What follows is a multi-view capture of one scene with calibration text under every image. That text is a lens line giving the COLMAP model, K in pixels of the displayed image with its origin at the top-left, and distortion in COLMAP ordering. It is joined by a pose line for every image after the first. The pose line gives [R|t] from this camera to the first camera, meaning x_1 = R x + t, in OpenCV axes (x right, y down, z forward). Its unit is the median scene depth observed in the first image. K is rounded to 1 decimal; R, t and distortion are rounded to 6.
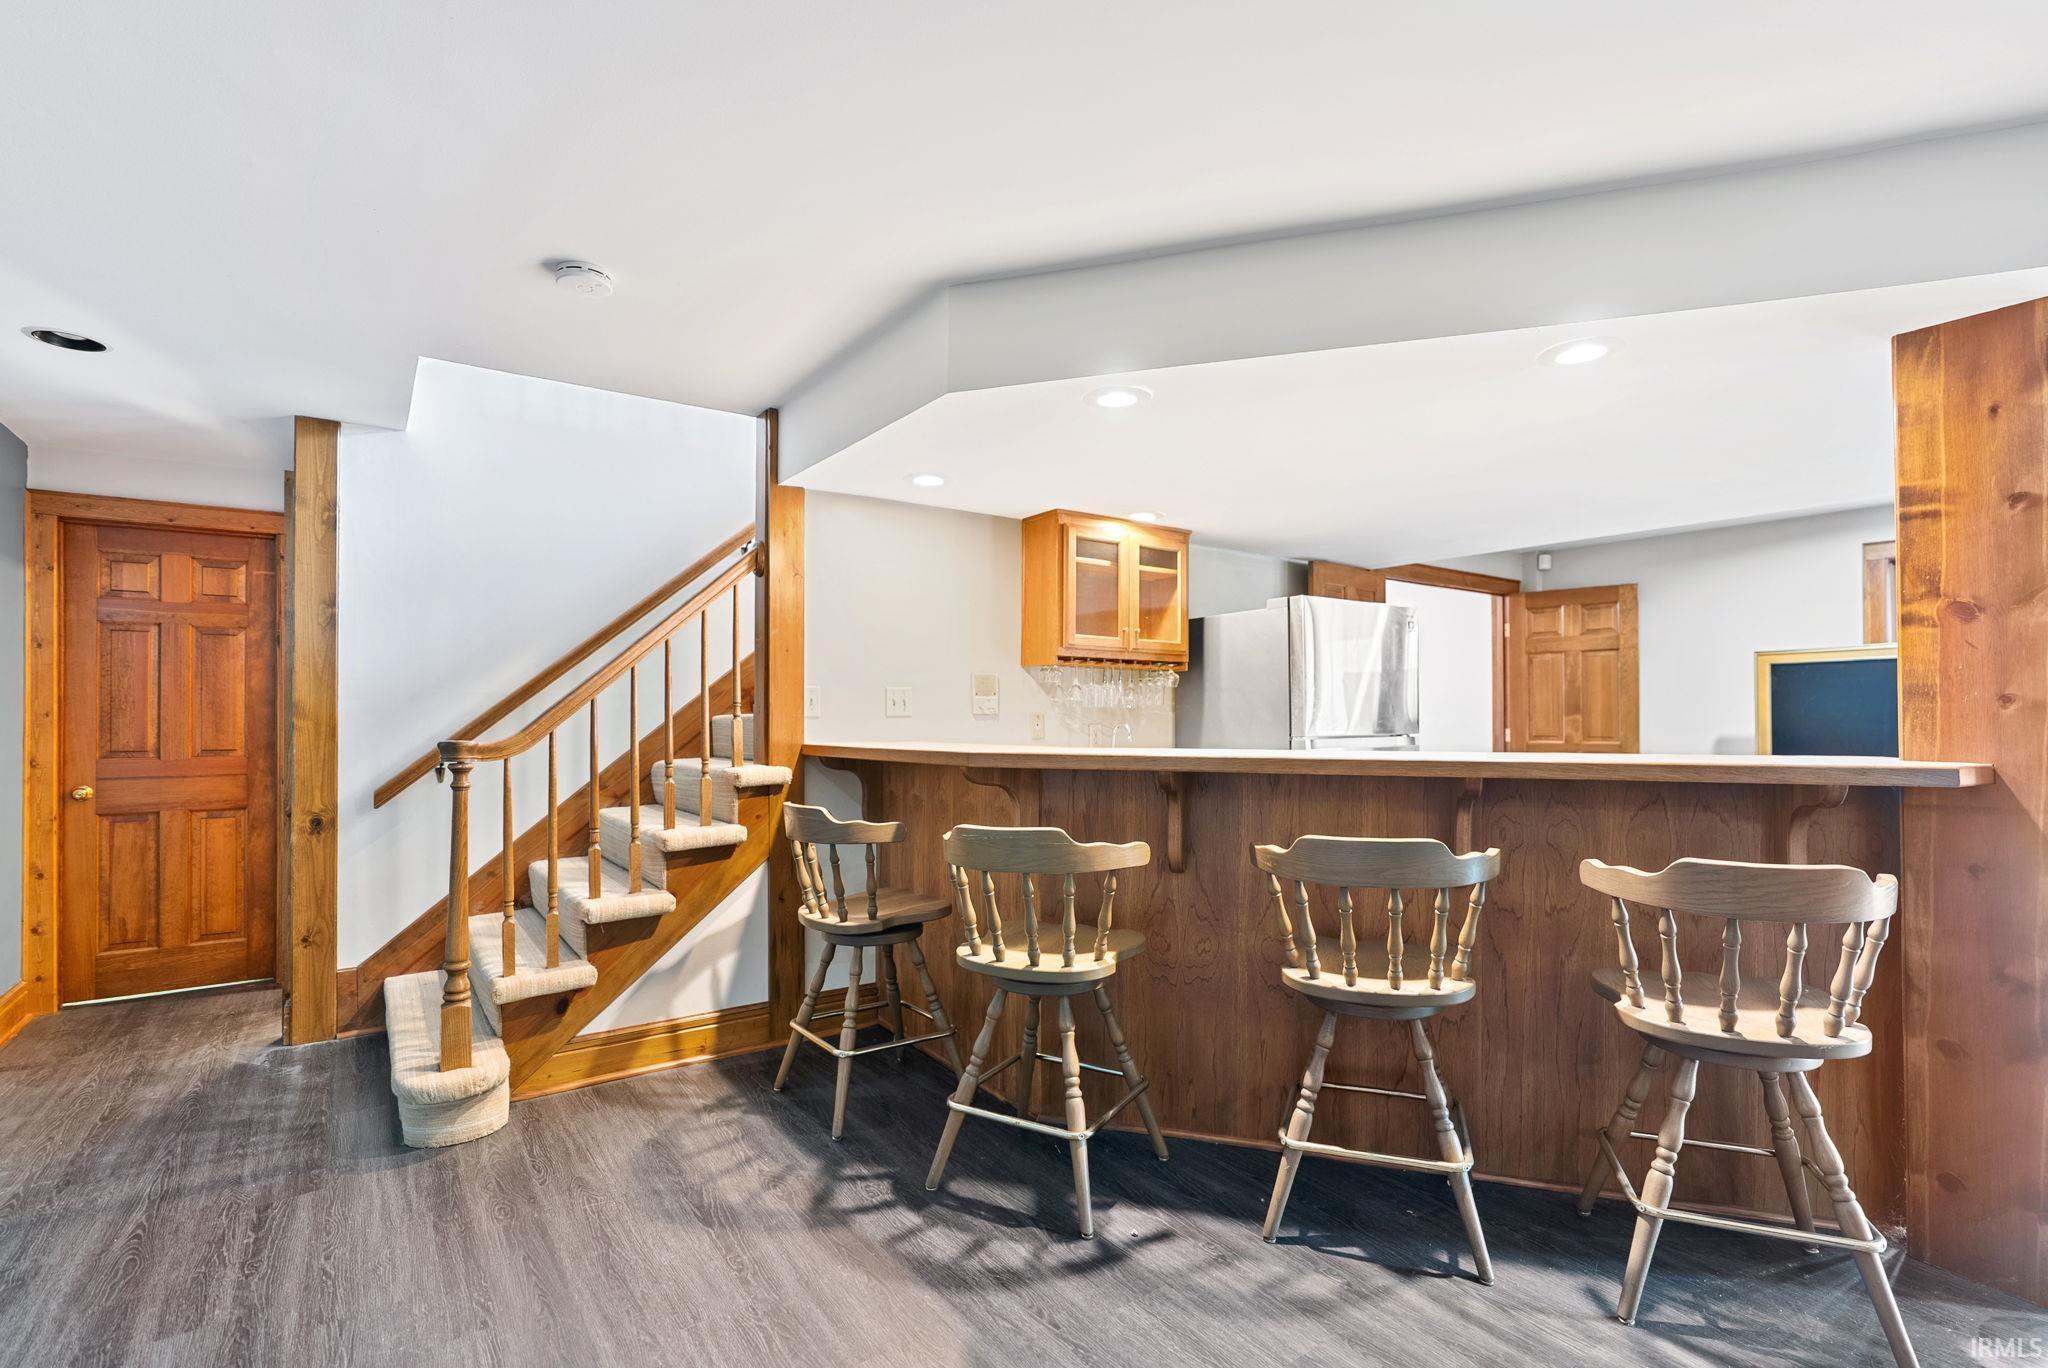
lens RADIAL K [[945.2, 0, 1041.1], [0, 945.2, 691.6], [0, 0, 1]] dist [-0.002710, -0.000038]
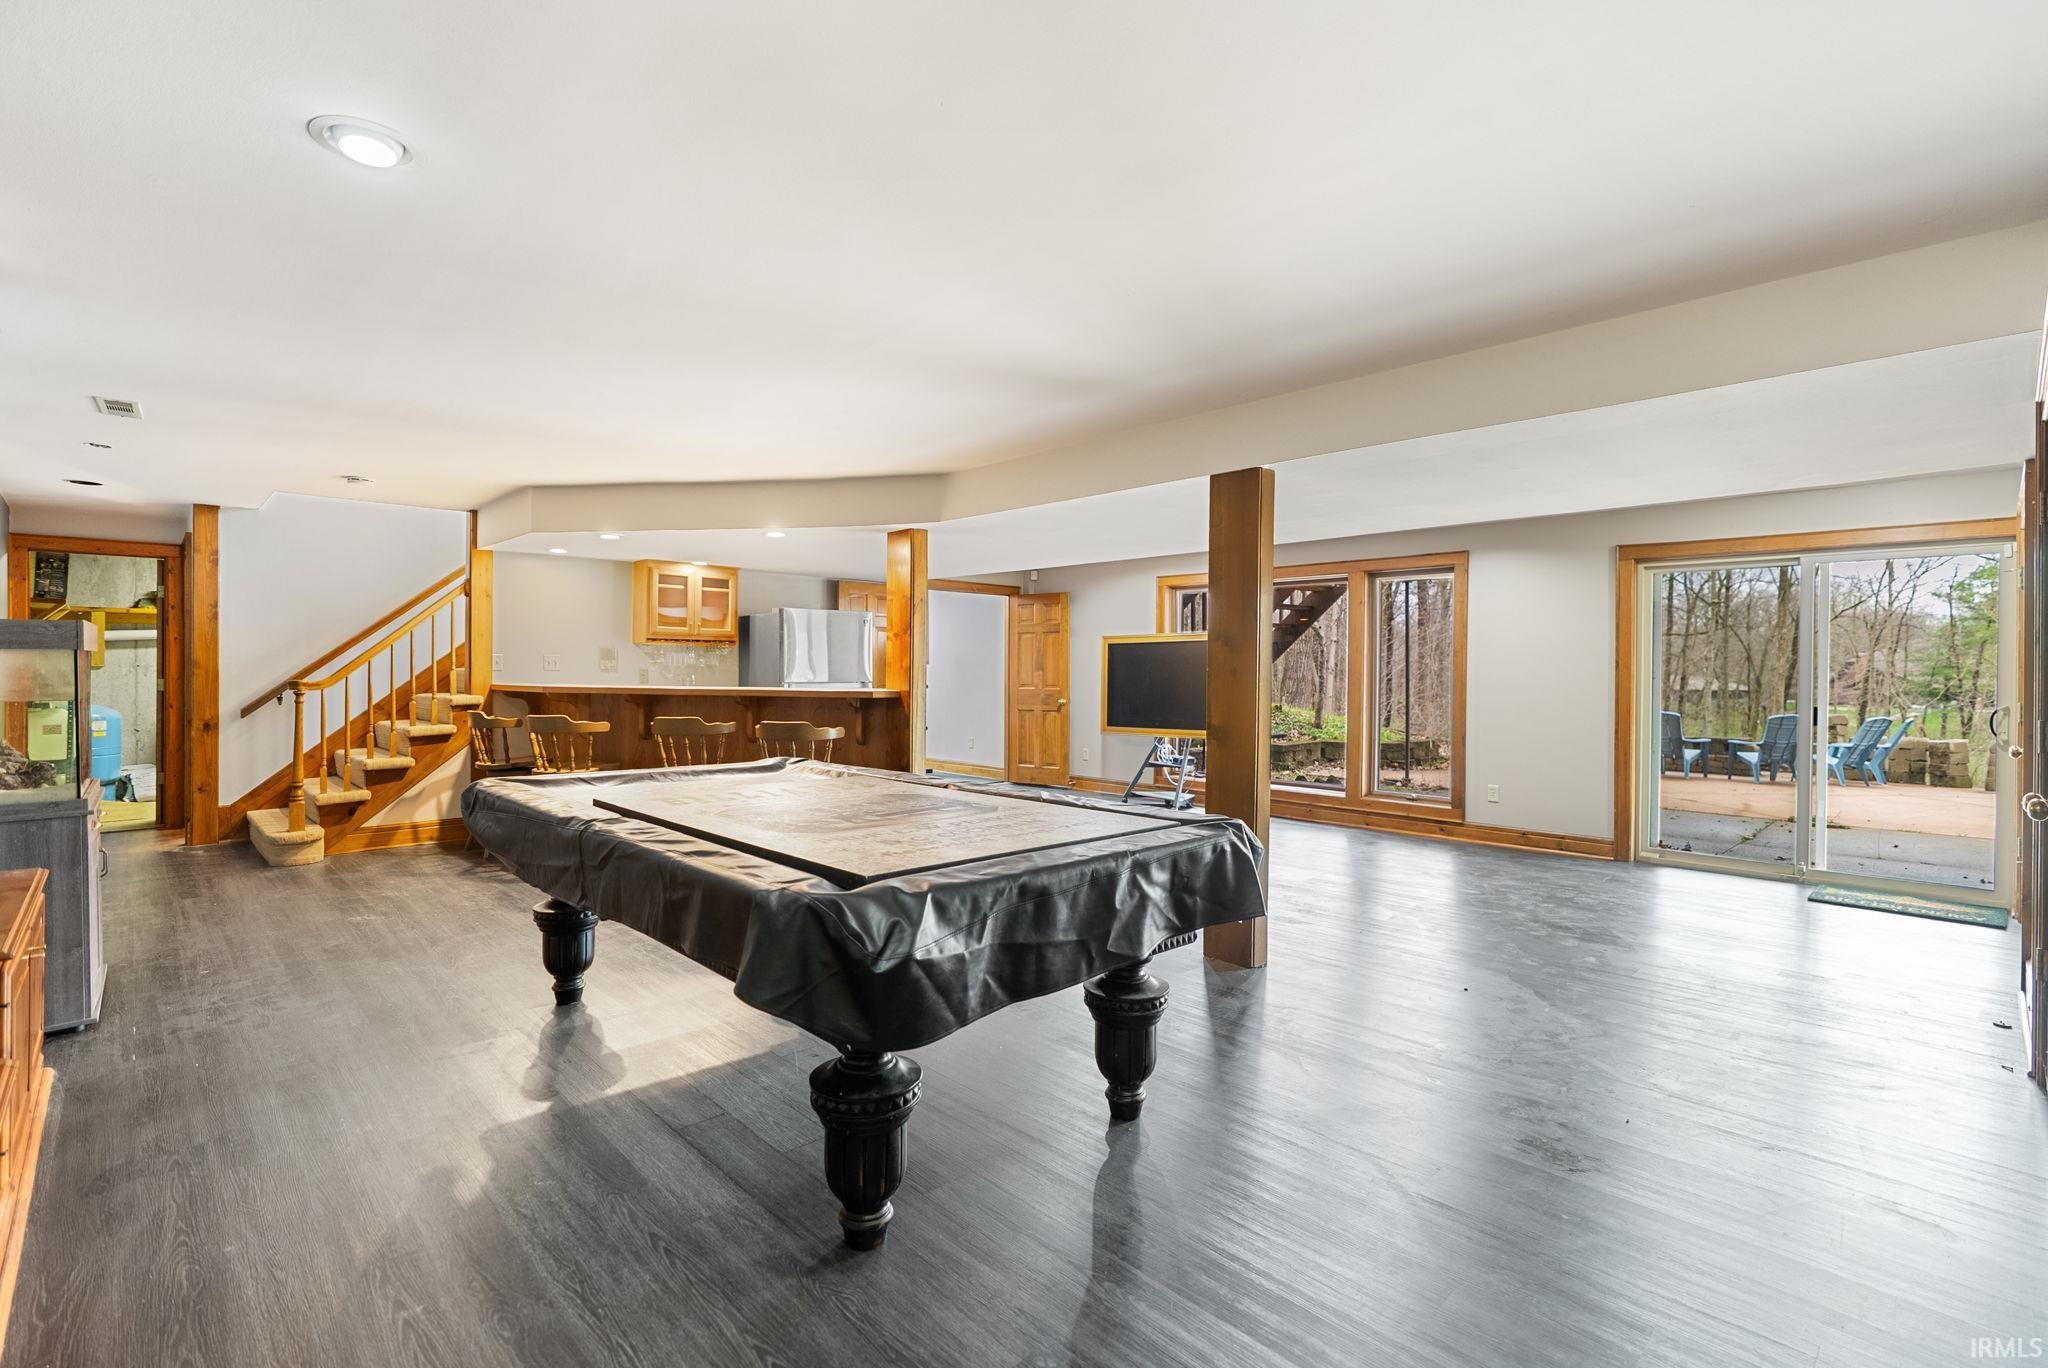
lens RADIAL K [[983.8, 0, 1066.1], [0, 983.8, 658.4], [0, 0, 1]] dist [0.002847, 0.000478]
pose [[0.989668, 0.008923, 0.143098, 0.619467], [-0.011061, 0.999839, 0.014151, -0.038070], [-0.142948, -0.015588, 0.989607, -1.151484]]
